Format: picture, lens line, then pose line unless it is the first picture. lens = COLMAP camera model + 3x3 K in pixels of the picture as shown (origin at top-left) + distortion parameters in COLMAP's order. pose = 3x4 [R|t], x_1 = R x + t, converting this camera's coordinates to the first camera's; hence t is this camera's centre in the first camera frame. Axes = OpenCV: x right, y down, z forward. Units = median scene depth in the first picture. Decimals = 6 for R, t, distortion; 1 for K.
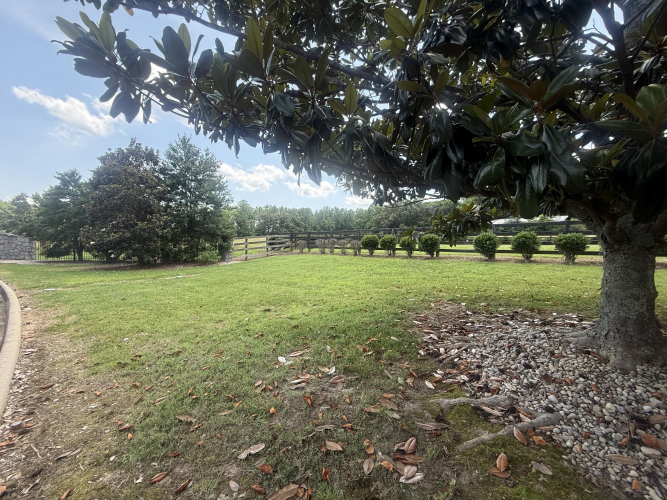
lens RADIAL K [[266.2, 0, 333.2], [0, 266.2, 248.2], [0, 0, 1]] dist [0.001091, -0.000229]
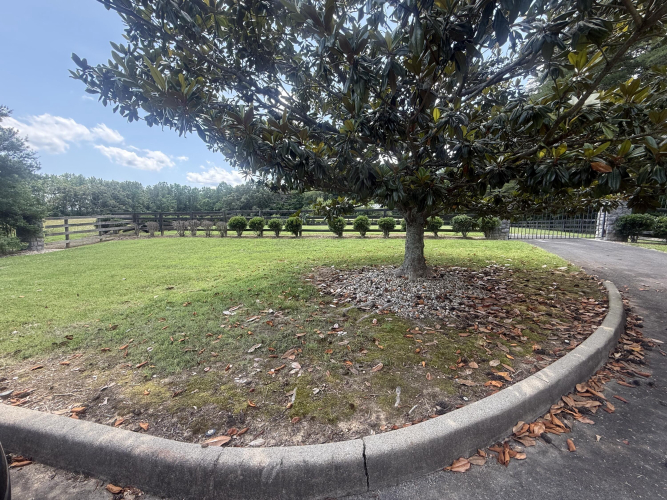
lens RADIAL K [[266.2, 0, 333.2], [0, 266.2, 248.2], [0, 0, 1]] dist [0.001091, -0.000229]
pose [[0.854750, -0.047786, 0.516836, -0.094821], [0.013802, 0.997493, 0.069400, 0.006147], [-0.518856, -0.052187, 0.853267, -0.081899]]
